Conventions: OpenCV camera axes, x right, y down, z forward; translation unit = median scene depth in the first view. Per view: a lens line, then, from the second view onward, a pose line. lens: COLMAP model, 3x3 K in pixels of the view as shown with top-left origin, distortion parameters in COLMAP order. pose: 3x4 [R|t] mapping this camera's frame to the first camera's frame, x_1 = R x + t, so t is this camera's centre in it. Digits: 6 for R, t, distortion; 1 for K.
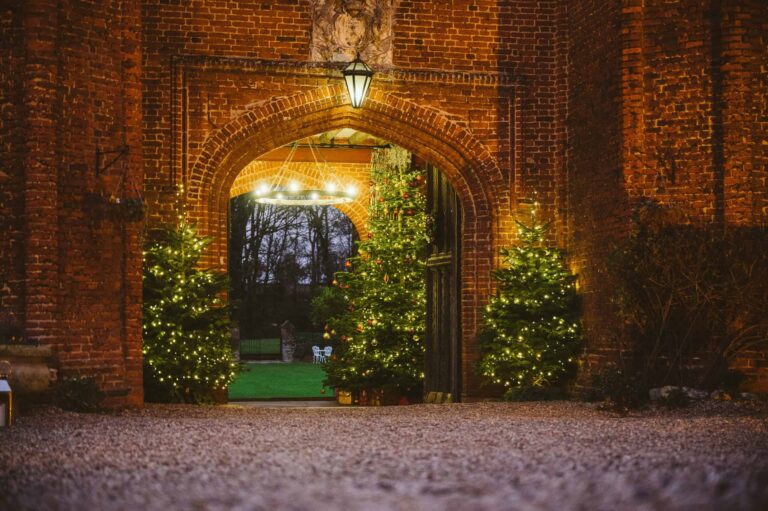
lens RADIAL K [[1378.8, 0, 339.1], [0, 1378.8, 256.7], [0, 0, 1]] dist [0.266259, -0.059228]
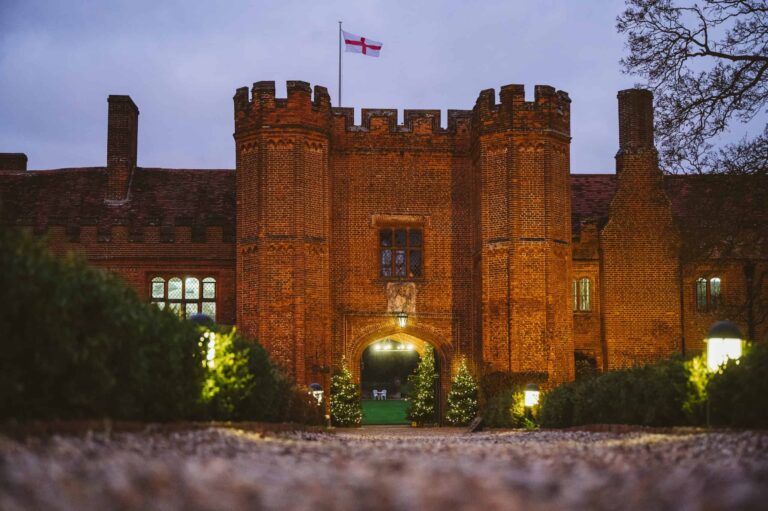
lens RADIAL K [[1382.1, 0, 384.0], [0, 1382.1, 255.5], [0, 0, 1]] dist [0.036123, -0.021693]
pose [[0.990299, -0.013190, -0.138324, 0.383474], [0.012357, 0.999900, -0.006882, -0.241230], [0.138401, 0.005106, 0.990363, -1.933981]]
